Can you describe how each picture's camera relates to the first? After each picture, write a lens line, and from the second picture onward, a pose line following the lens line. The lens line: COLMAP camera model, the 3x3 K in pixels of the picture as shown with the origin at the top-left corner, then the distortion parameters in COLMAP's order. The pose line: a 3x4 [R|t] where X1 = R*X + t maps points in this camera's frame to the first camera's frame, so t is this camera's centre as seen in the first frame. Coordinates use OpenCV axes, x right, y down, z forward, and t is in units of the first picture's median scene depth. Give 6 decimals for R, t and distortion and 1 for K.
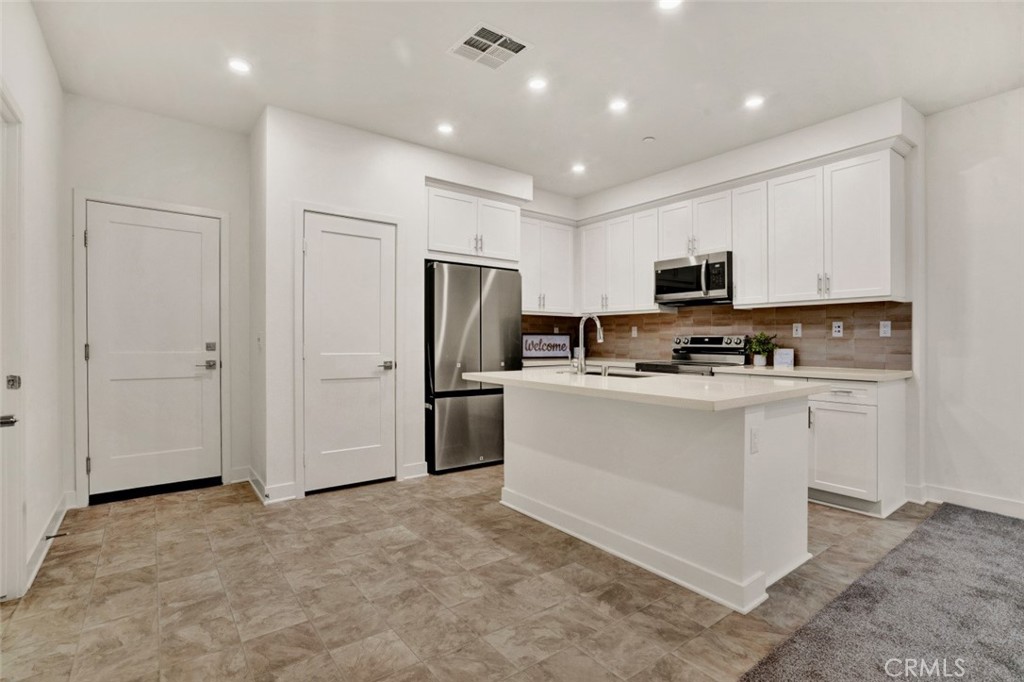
lens RADIAL K [[465.6, 0, 510.4], [0, 465.6, 367.6], [0, 0, 1]] dist [-0.053905, 0.020381]
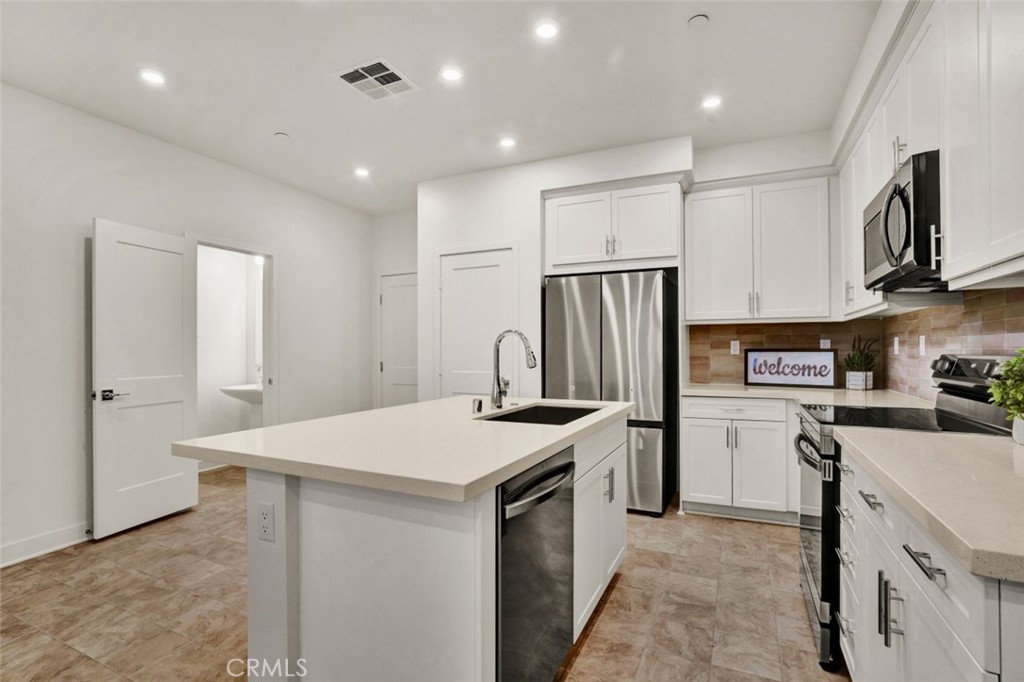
lens RADIAL K [[478.0, 0, 515.3], [0, 478.0, 335.7], [0, 0, 1]] dist [-0.002057, -0.000381]
pose [[0.479002, -0.030500, -0.877284, 0.670747], [-0.054480, 0.996437, -0.064389, -0.038653], [0.876121, 0.078637, 0.475634, 0.470441]]
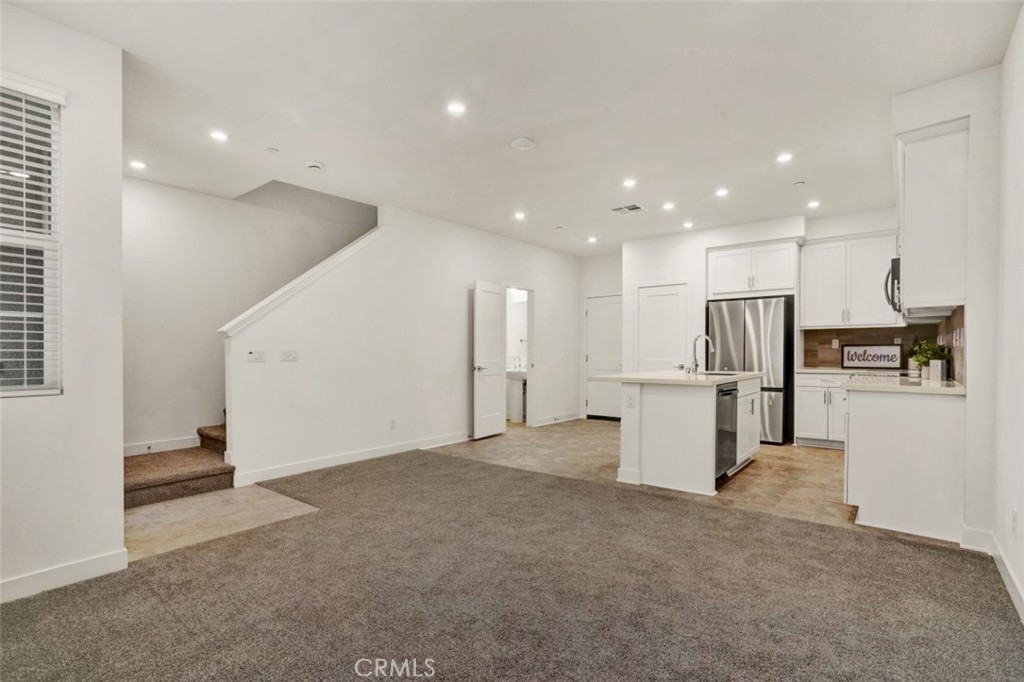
lens RADIAL K [[469.0, 0, 550.4], [0, 469.0, 356.9], [0, 0, 1]] dist [-0.001225, 0.000143]
pose [[0.303738, 0.006680, -0.952732, 1.174583], [-0.058785, 0.998202, -0.011743, 0.010633], [0.950940, 0.059574, 0.303584, 0.019434]]
